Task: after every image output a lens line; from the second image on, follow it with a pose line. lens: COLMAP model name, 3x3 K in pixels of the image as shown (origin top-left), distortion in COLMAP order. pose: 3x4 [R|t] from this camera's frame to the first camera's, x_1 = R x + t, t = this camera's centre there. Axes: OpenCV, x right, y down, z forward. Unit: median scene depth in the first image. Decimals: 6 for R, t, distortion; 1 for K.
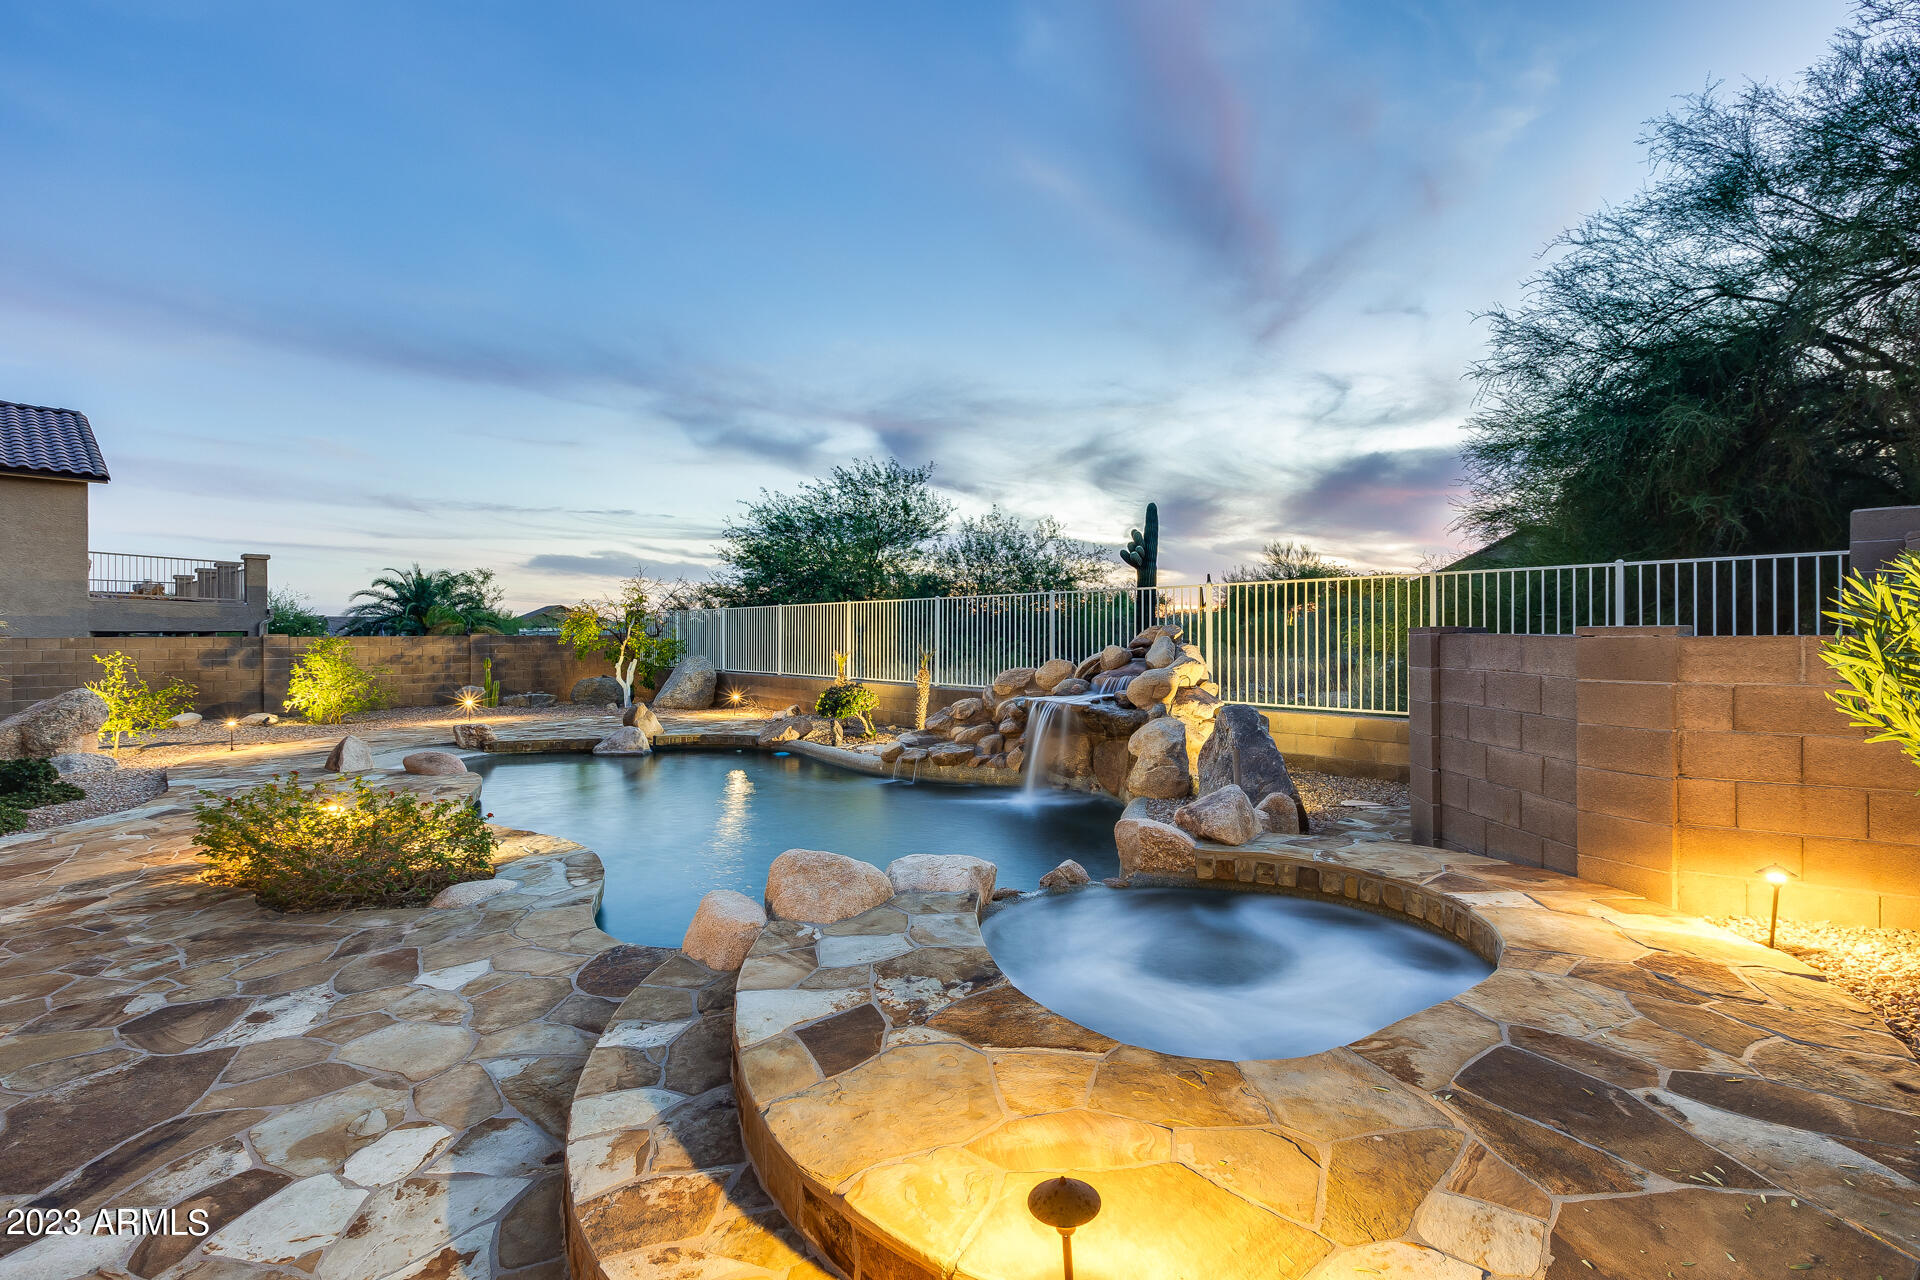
lens RADIAL K [[861.0, 0, 958.0], [0, 861.0, 624.8], [0, 0, 1]] dist [0.001800, -0.000396]
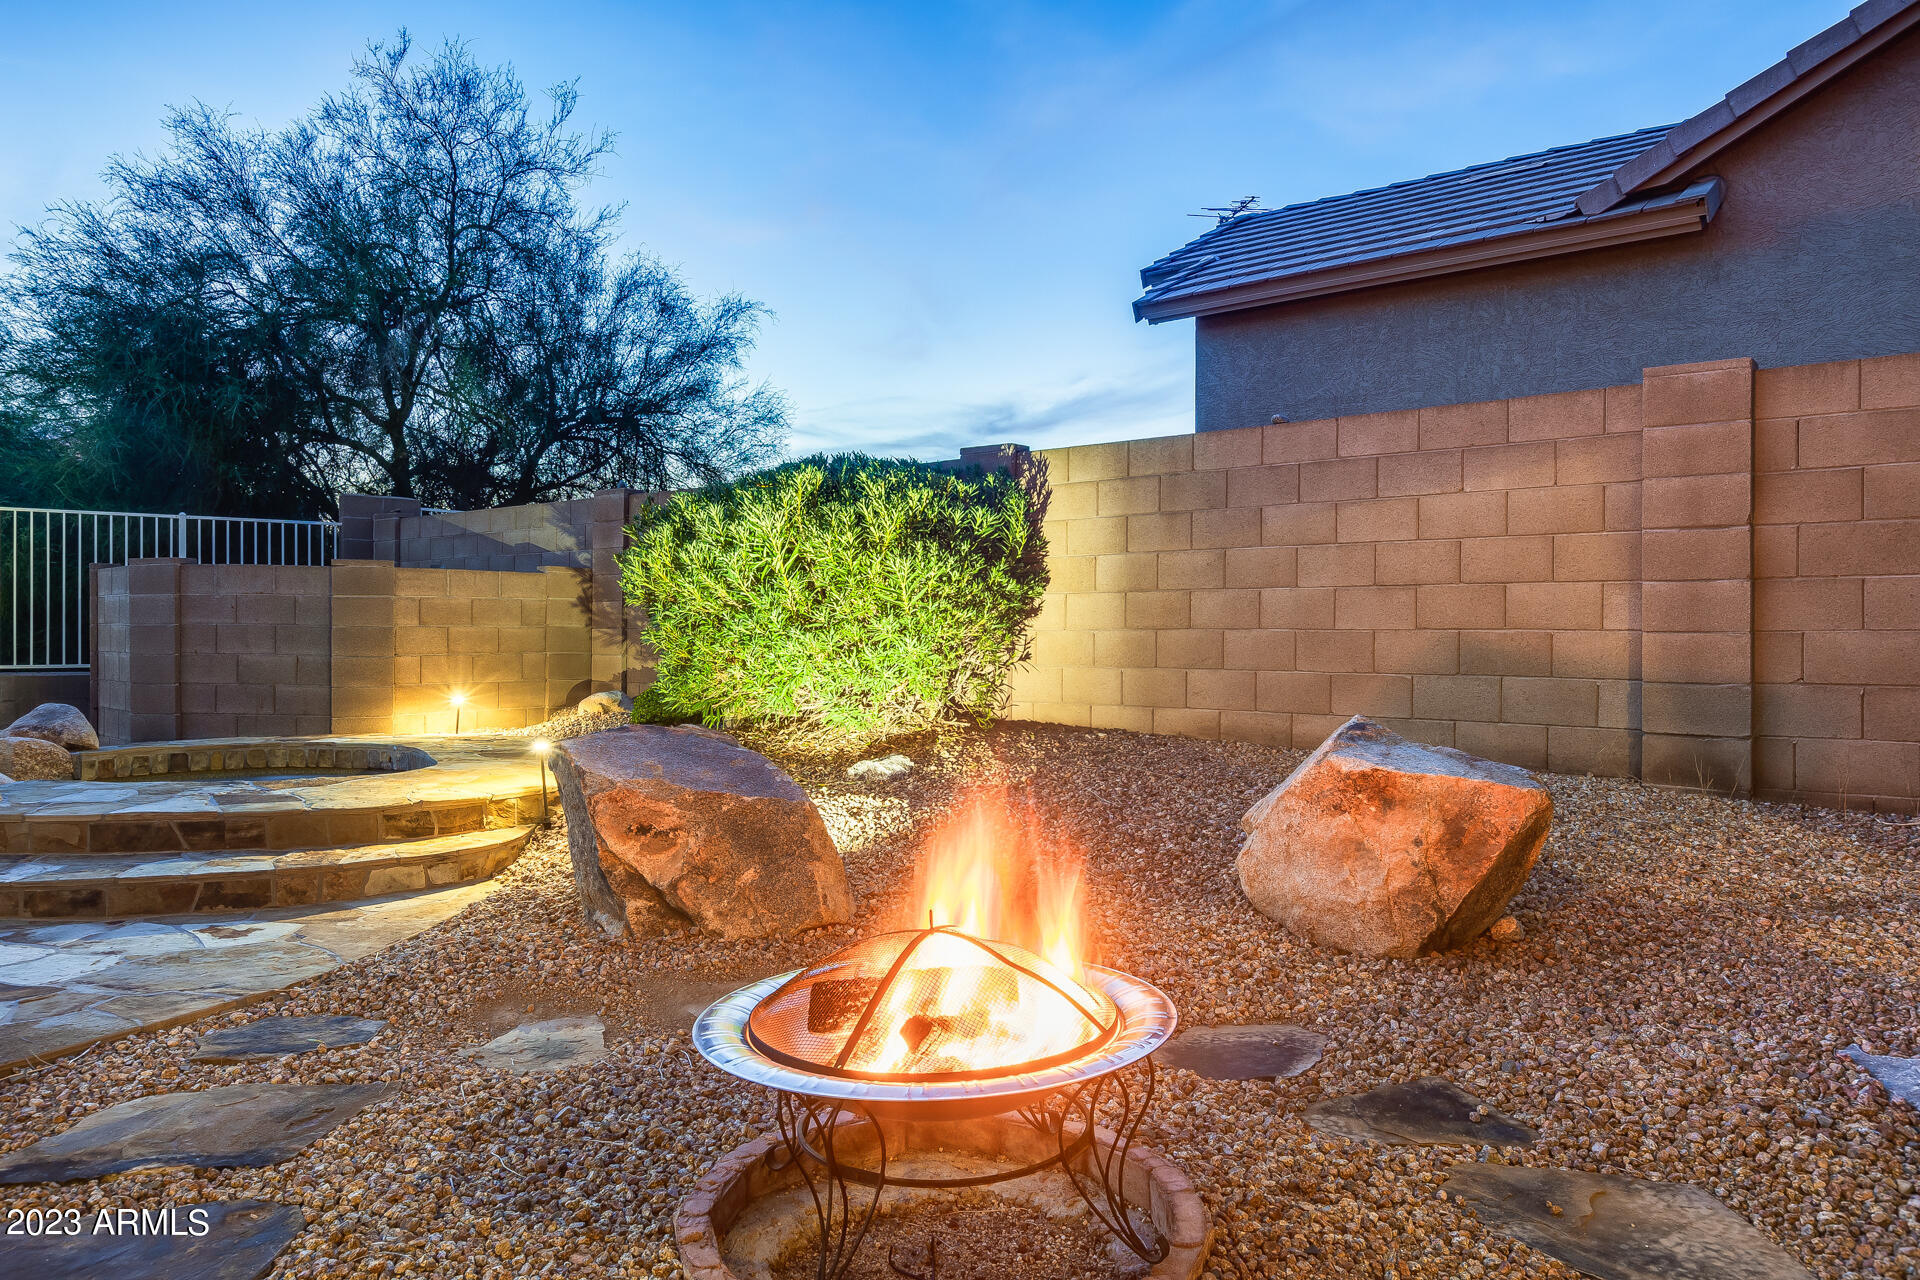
lens RADIAL K [[1269.4, 0, 956.0], [0, 1269.4, 629.9], [0, 0, 1]] dist [0.001189, 0.001551]
pose [[0.084591, 0.003819, 0.996408, -0.430317], [-0.010443, 0.999941, -0.002946, 0.038645], [-0.996361, -0.010157, 0.084626, -0.067708]]
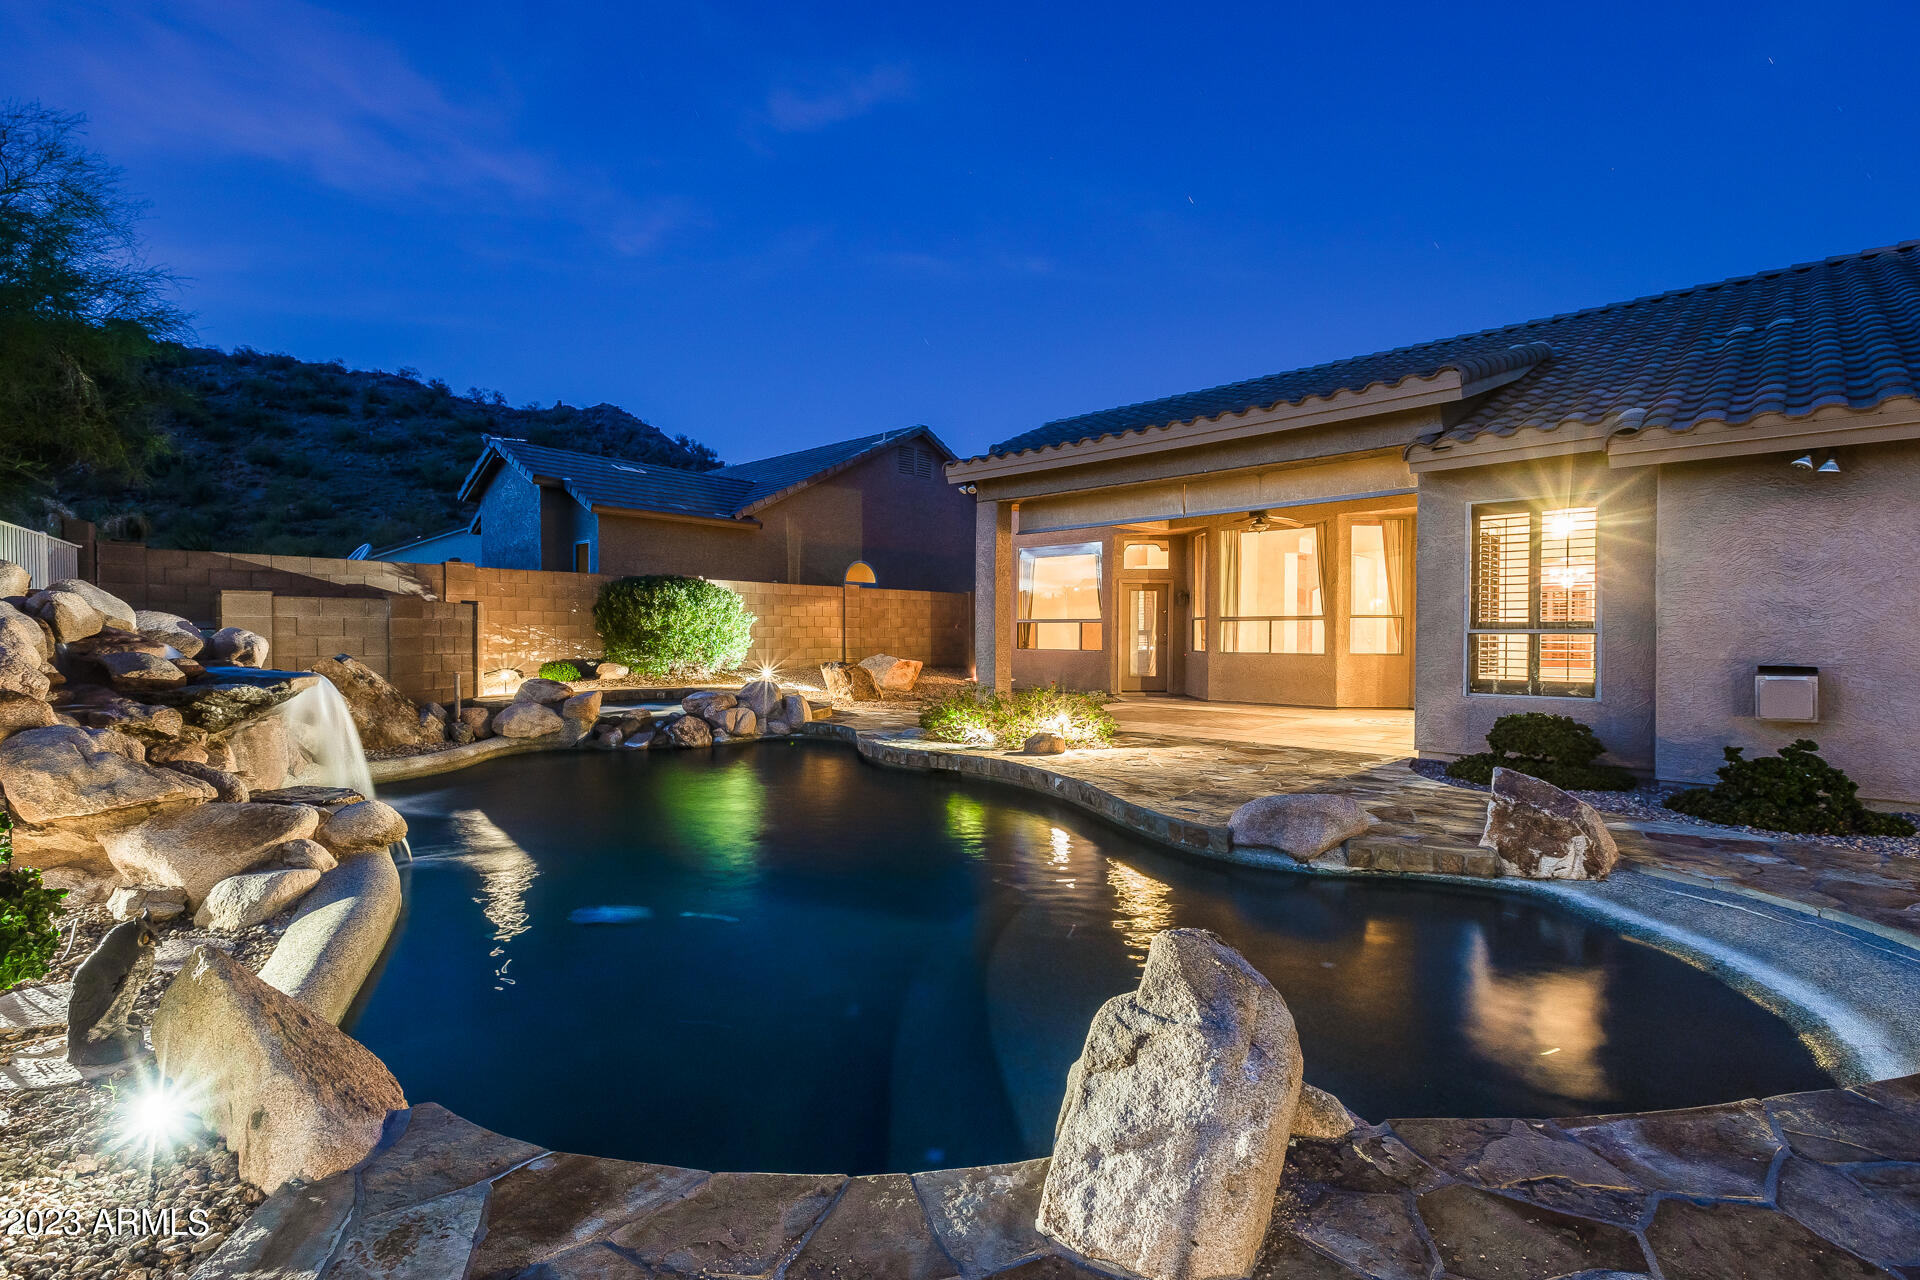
lens RADIAL K [[877.2, 0, 961.5], [0, 877.2, 639.6], [0, 0, 1]] dist [0.001630, -0.000575]
pose [[-0.992490, 0.001405, 0.122316, -0.352342], [0.000919, 0.999991, -0.004034, 0.044159], [-0.122320, -0.003892, -0.992483, 1.155590]]
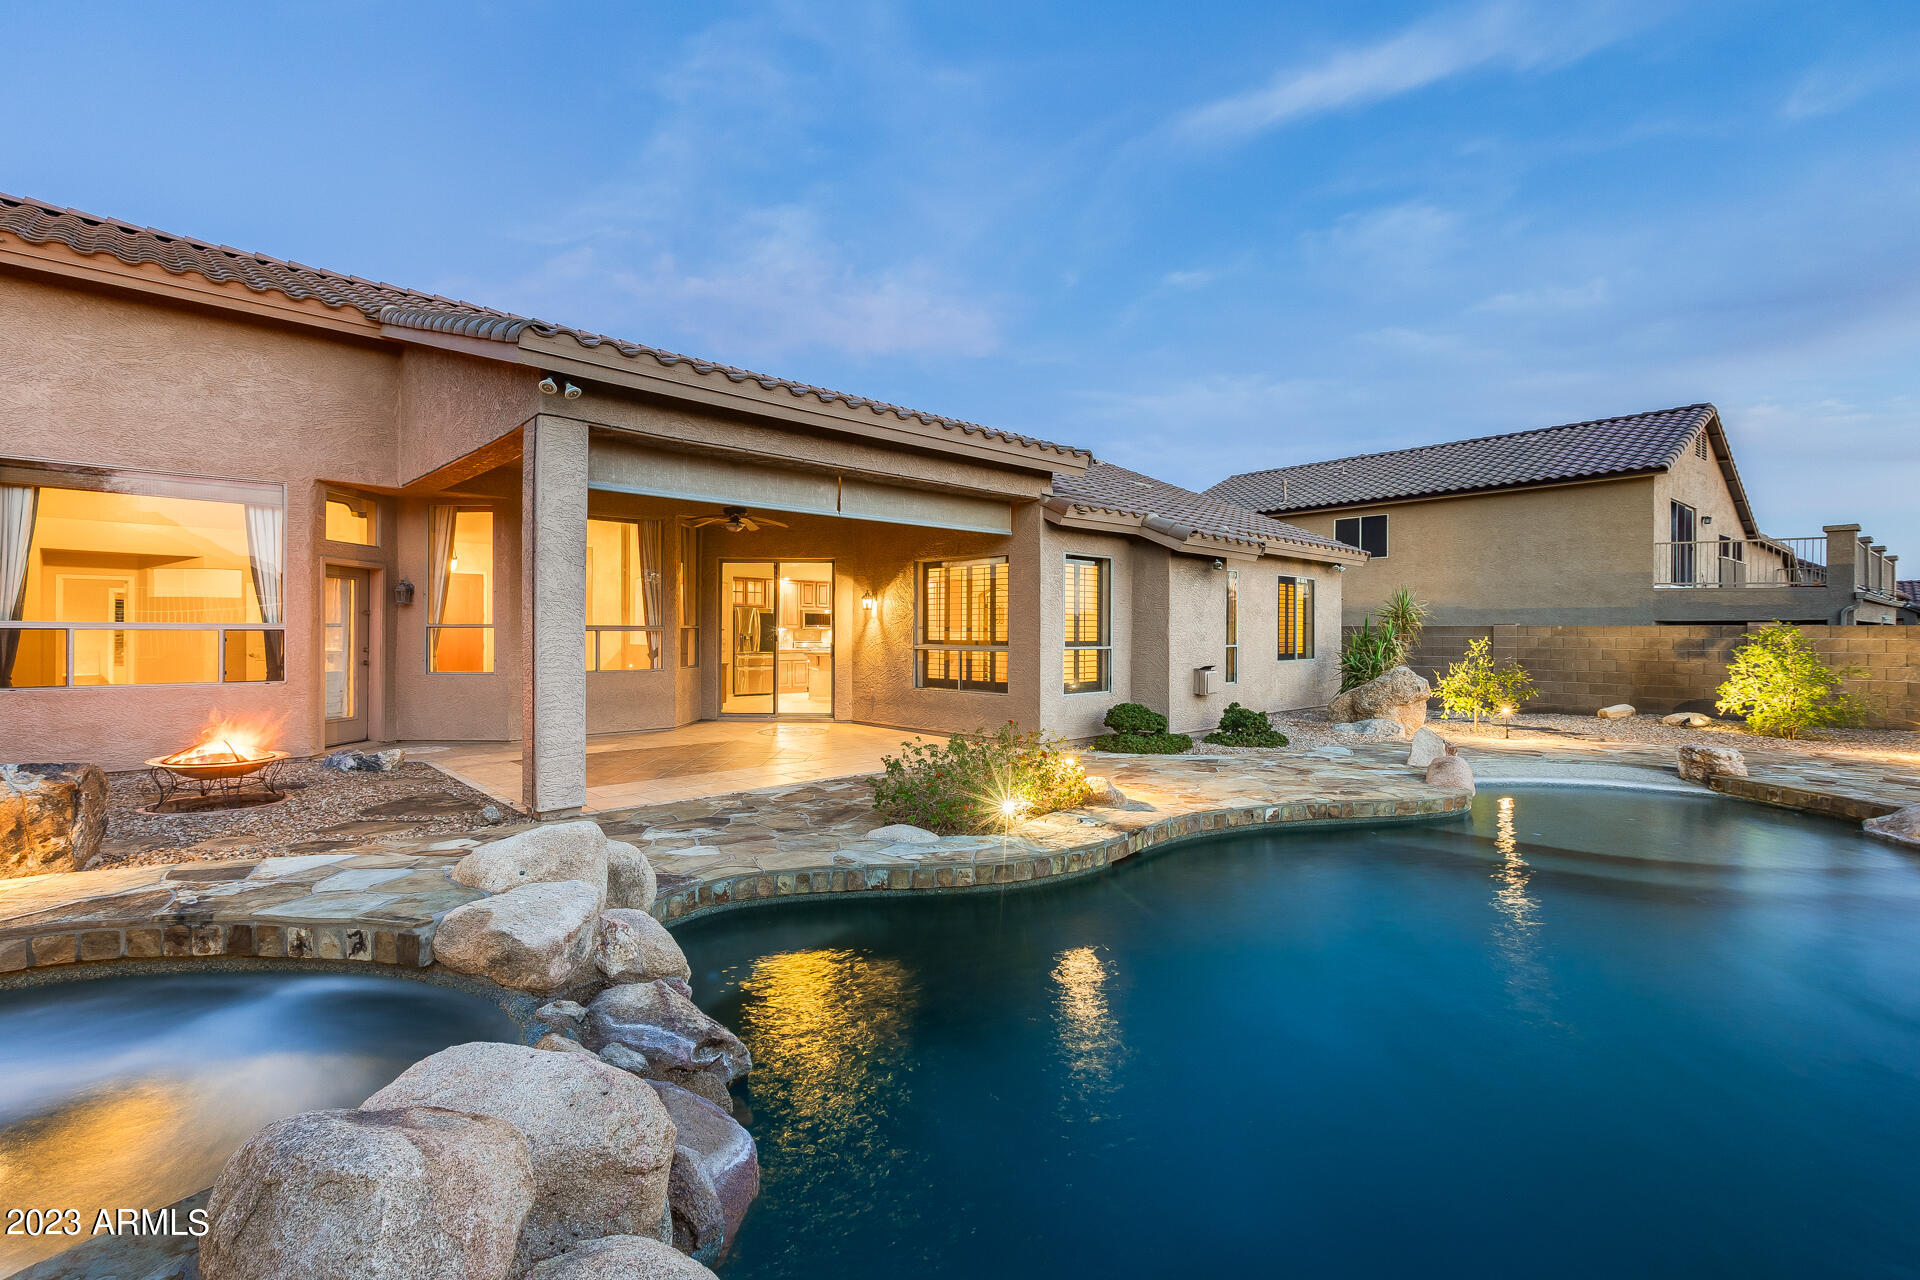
lens RADIAL K [[860.2, 0, 945.6], [0, 860.2, 633.0], [0, 0, 1]] dist [-0.000011, -0.000097]
pose [[-0.171921, 0.005503, -0.985095, 0.212235], [0.006657, 0.999968, 0.004424, 0.016436], [0.985088, -0.005797, -0.171952, 0.499114]]
